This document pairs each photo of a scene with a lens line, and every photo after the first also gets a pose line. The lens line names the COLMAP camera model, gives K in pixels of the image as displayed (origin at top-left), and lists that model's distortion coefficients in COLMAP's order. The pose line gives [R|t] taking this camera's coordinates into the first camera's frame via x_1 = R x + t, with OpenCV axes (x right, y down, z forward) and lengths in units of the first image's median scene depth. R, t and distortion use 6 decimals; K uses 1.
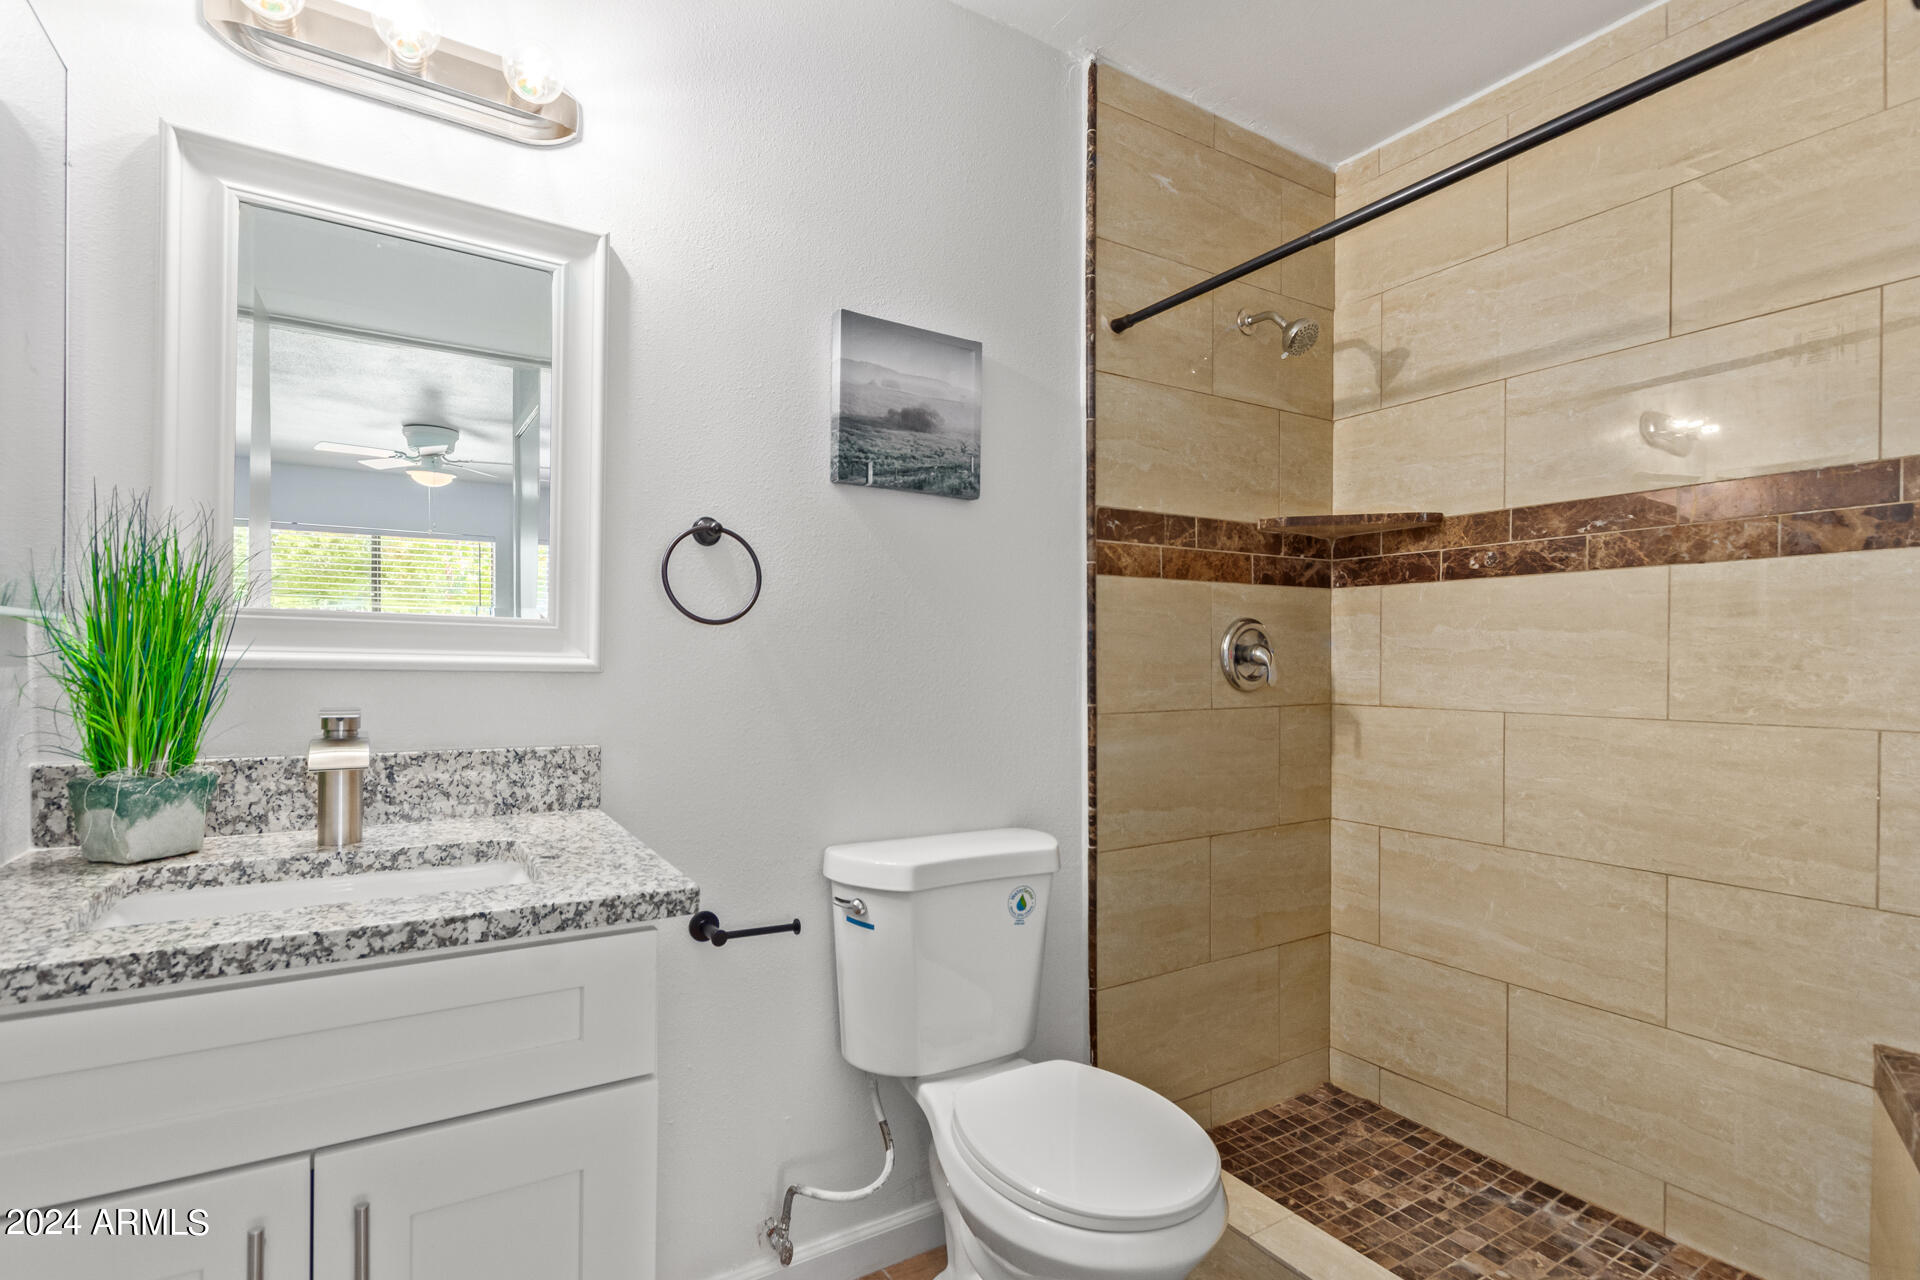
lens RADIAL K [[915.4, 0, 960.8], [0, 915.4, 653.2], [0, 0, 1]] dist [0.009806, -0.001322]
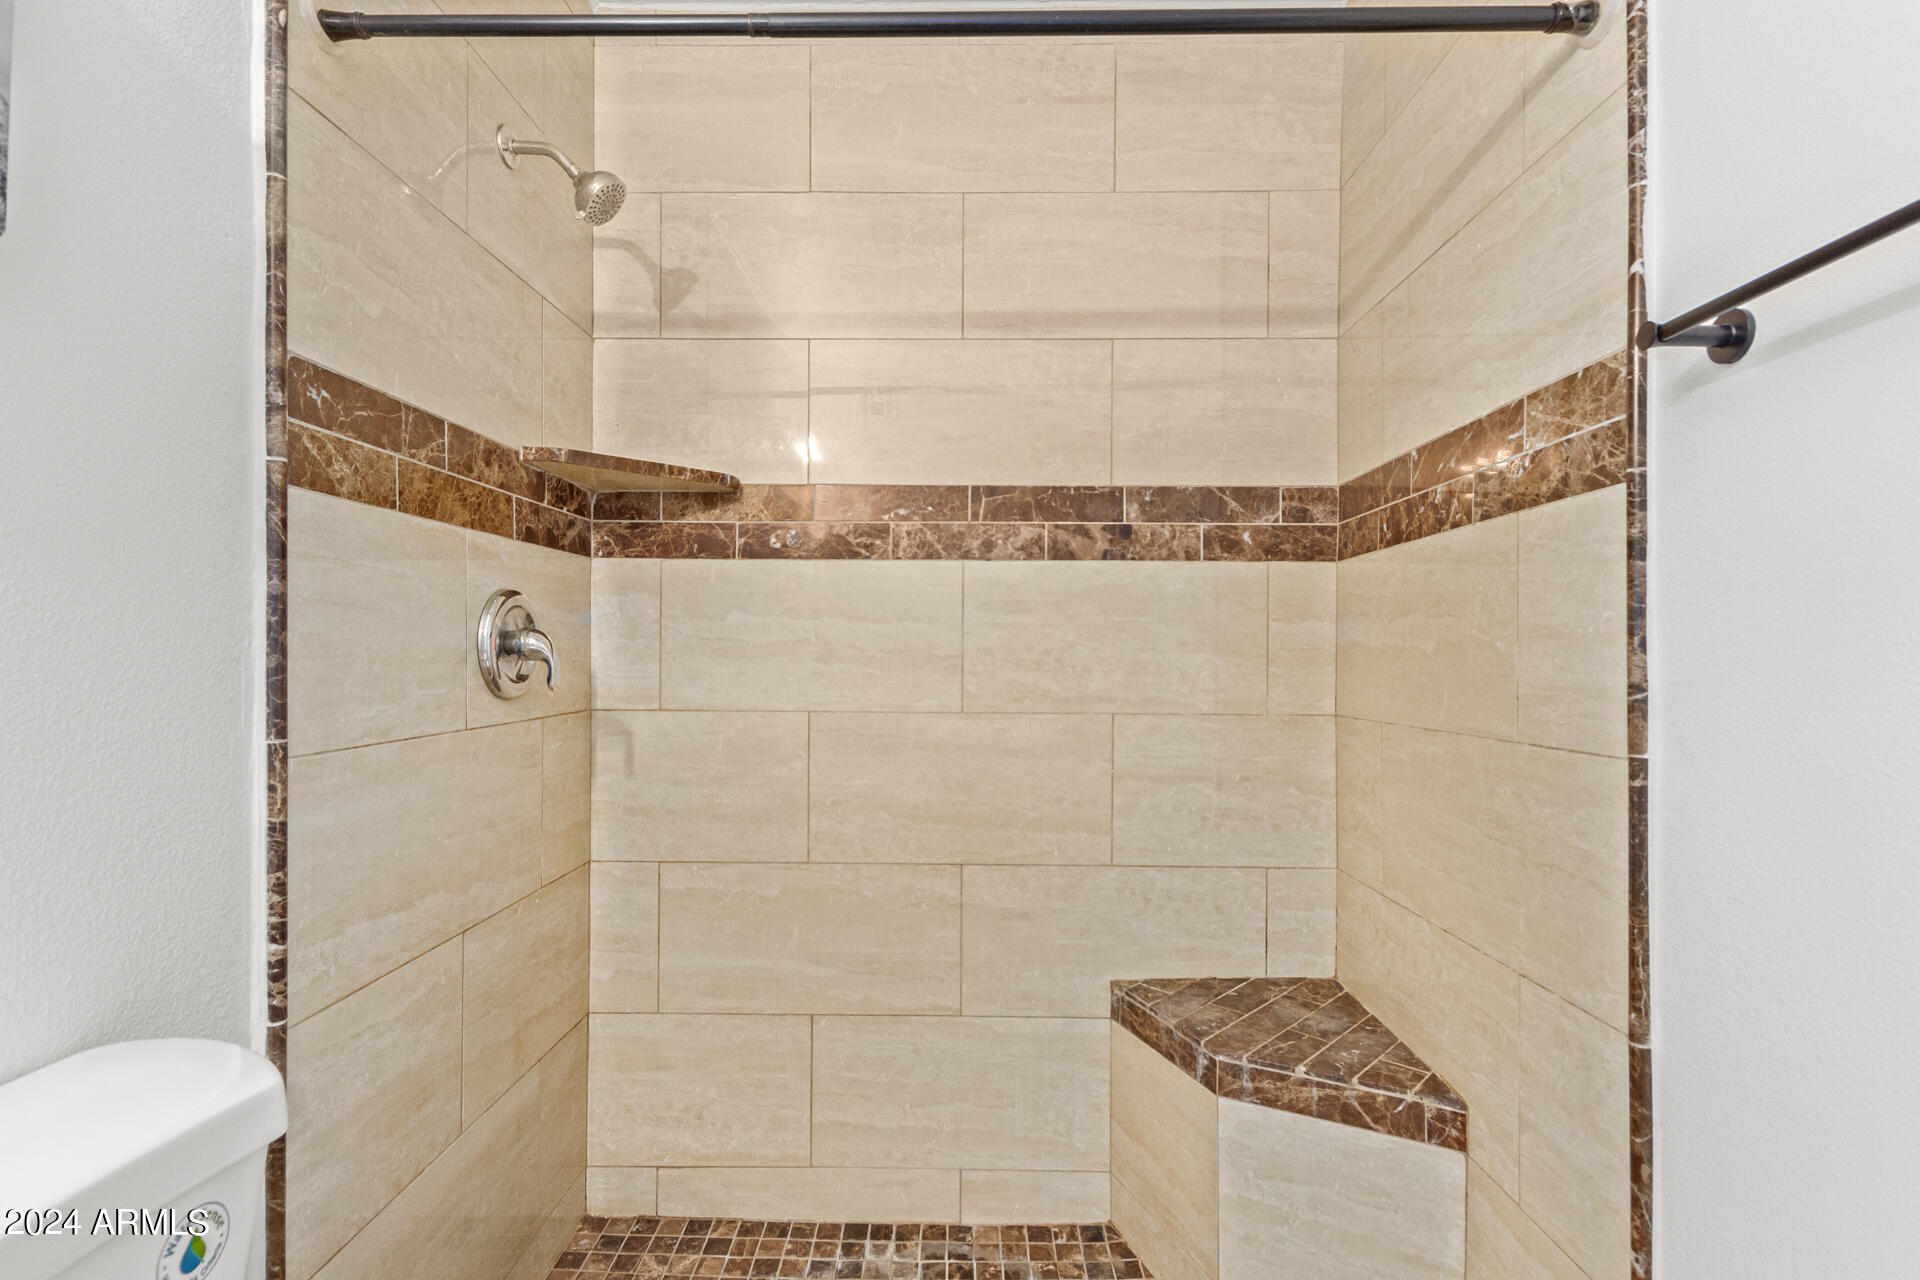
lens RADIAL K [[915.4, 0, 959.0], [0, 915.4, 646.5], [0, 0, 1]] dist [0.009806, -0.001322]
pose [[0.552999, 0.007343, 0.833150, -0.071650], [-0.009948, 0.999948, -0.002211, 0.001782], [-0.833123, -0.007065, 0.553043, 0.399914]]
